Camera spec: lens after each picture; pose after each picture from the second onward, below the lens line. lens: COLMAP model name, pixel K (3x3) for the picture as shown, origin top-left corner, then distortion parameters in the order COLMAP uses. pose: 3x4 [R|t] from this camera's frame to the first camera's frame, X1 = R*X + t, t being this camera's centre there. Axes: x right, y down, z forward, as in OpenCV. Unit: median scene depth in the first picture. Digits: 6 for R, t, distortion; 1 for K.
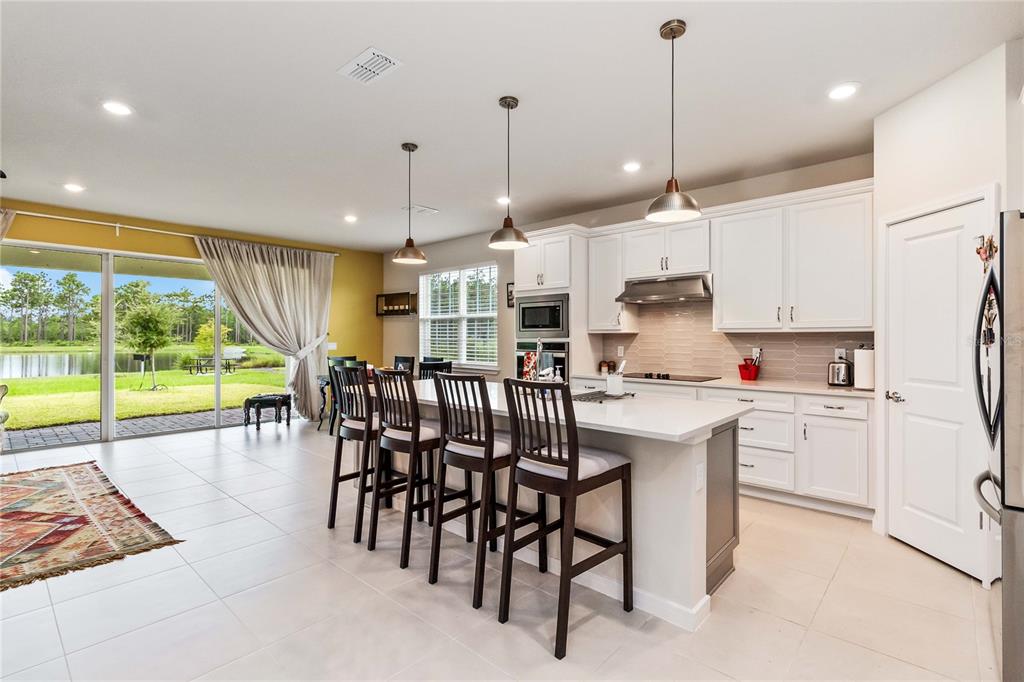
lens RADIAL K [[475.4, 0, 550.0], [0, 475.4, 339.0], [0, 0, 1]] dist [0.001376, -0.000078]
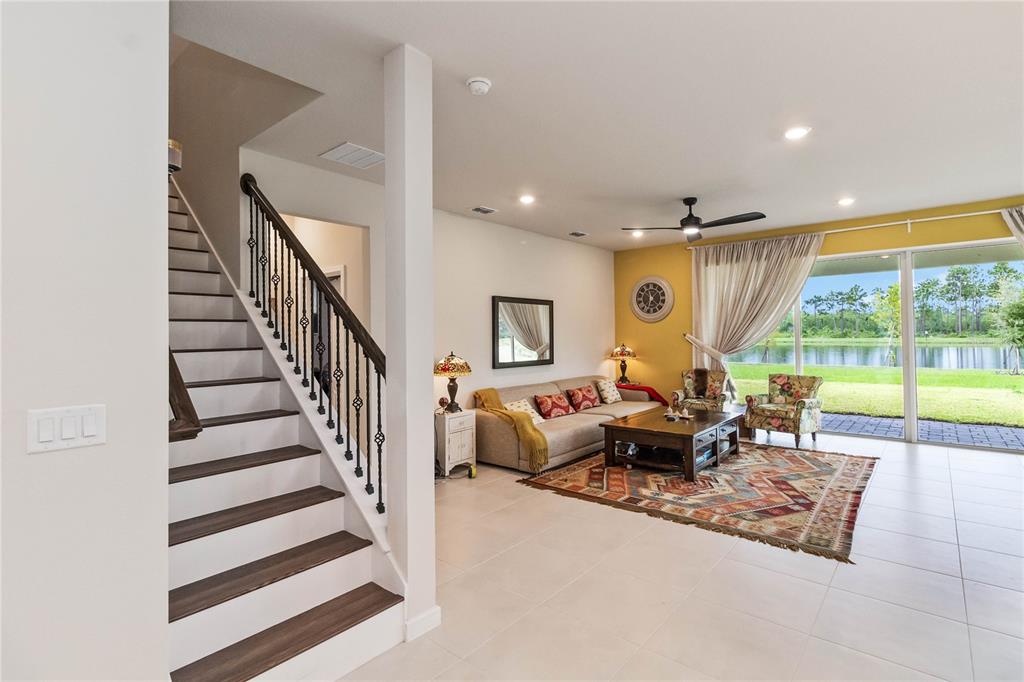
lens RADIAL K [[492.6, 0, 497.8], [0, 492.6, 324.4], [0, 0, 1]] dist [0.001381, 0.000514]
pose [[-0.038376, -0.019765, -0.999068, 0.101748], [0.011530, 0.999729, -0.020221, -0.014262], [0.999197, -0.012295, -0.038138, 0.156991]]
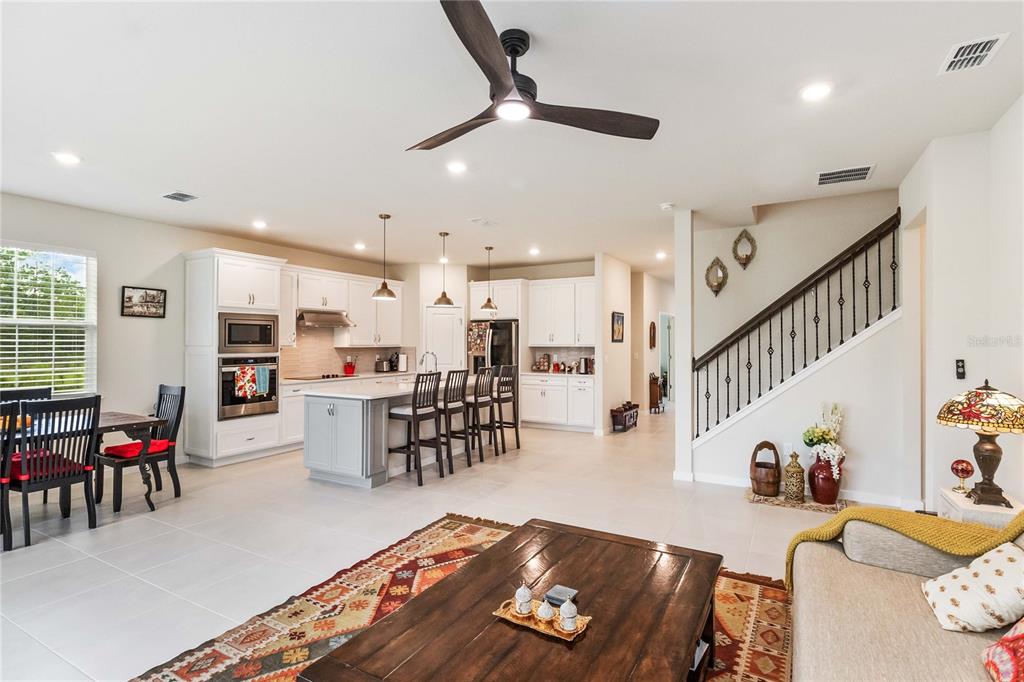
lens RADIAL K [[483.2, 0, 514.6], [0, 483.2, 326.5], [0, 0, 1]] dist [0.001669, 0.000405]
pose [[-0.178868, 0.033041, 0.983318, -0.944867], [0.004440, 0.999453, -0.032776, -0.018691], [-0.983863, -0.001496, -0.178916, 0.472384]]
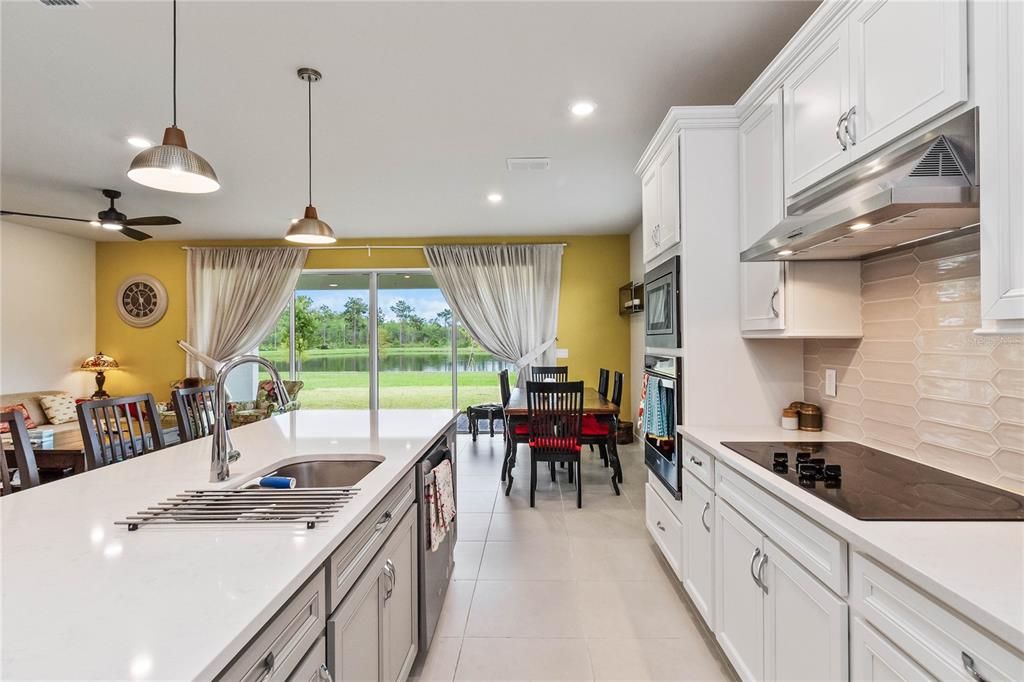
lens RADIAL K [[524.9, 0, 534.9], [0, 524.9, 341.2], [0, 0, 1]] dist [-0.000326, -0.000050]
pose [[0.615386, -0.002041, -0.788223, 0.272389], [0.003446, 0.999994, 0.000101, -0.007604], [0.788218, -0.002778, 0.615390, 0.426670]]
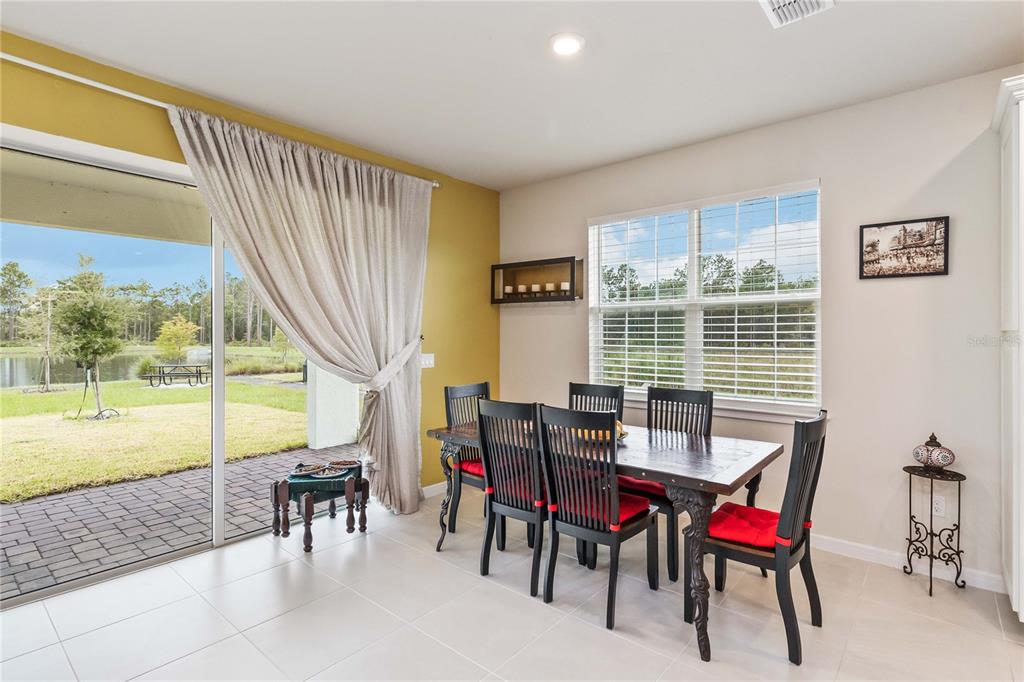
lens RADIAL K [[507.2, 0, 528.2], [0, 507.2, 338.1], [0, 0, 1]] dist [-0.001678, 0.000272]
pose [[0.999988, -0.001543, -0.004609, -0.379040], [0.001555, 0.999996, 0.002492, -0.011917], [0.004605, -0.002499, 0.999986, 0.490584]]
